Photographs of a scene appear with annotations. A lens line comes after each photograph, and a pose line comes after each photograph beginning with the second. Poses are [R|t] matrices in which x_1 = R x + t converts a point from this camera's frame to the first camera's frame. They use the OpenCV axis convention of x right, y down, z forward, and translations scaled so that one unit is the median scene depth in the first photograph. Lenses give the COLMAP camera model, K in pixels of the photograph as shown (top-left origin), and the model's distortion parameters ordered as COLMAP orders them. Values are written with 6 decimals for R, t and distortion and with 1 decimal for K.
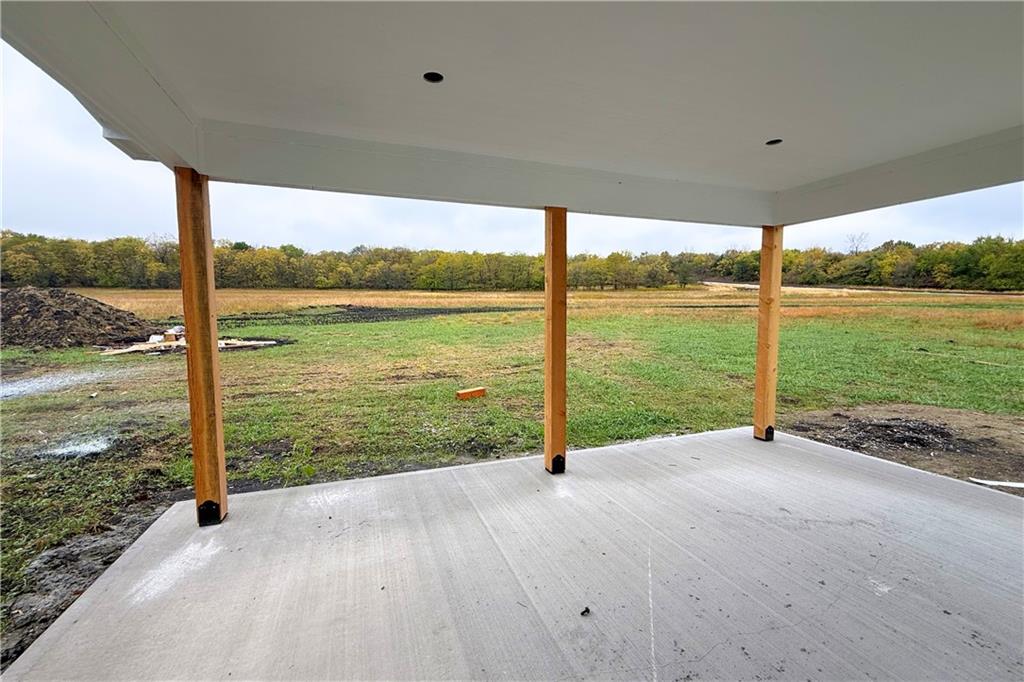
lens RADIAL K [[412.6, 0, 509.6], [0, 412.6, 346.4], [0, 0, 1]] dist [-0.000086, -0.000065]
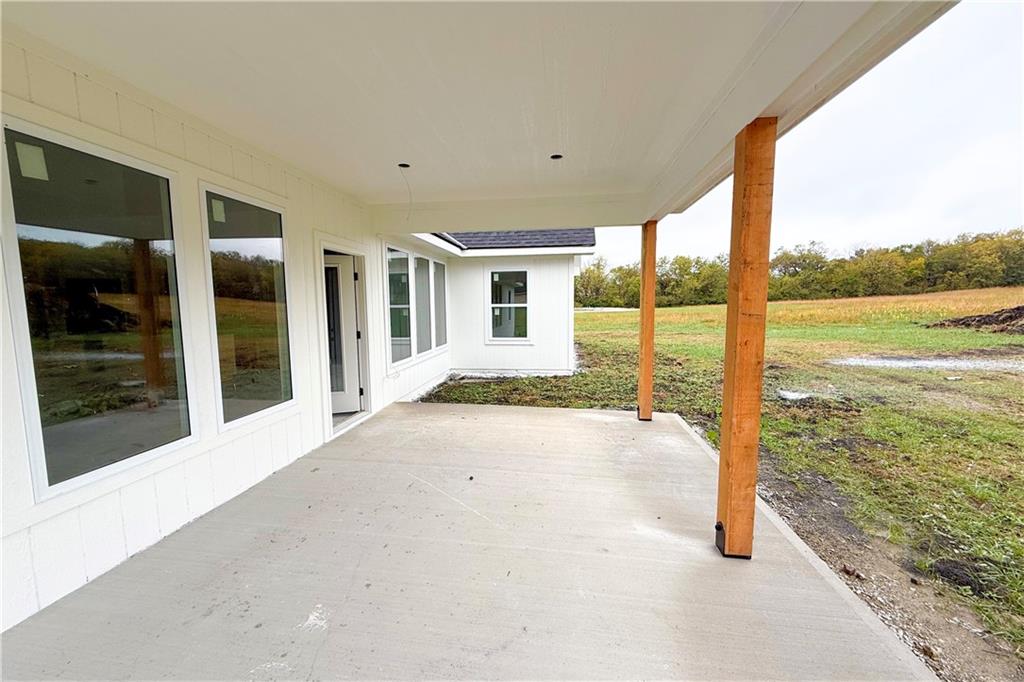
lens RADIAL K [[412.6, 0, 512.7], [0, 412.6, 341.6], [0, 0, 1]] dist [-0.000086, -0.000065]
pose [[-0.462102, 0.095771, -0.881640, 0.883879], [-0.066080, 0.987669, 0.141924, -0.097074], [0.884361, 0.123843, -0.450076, 1.047284]]
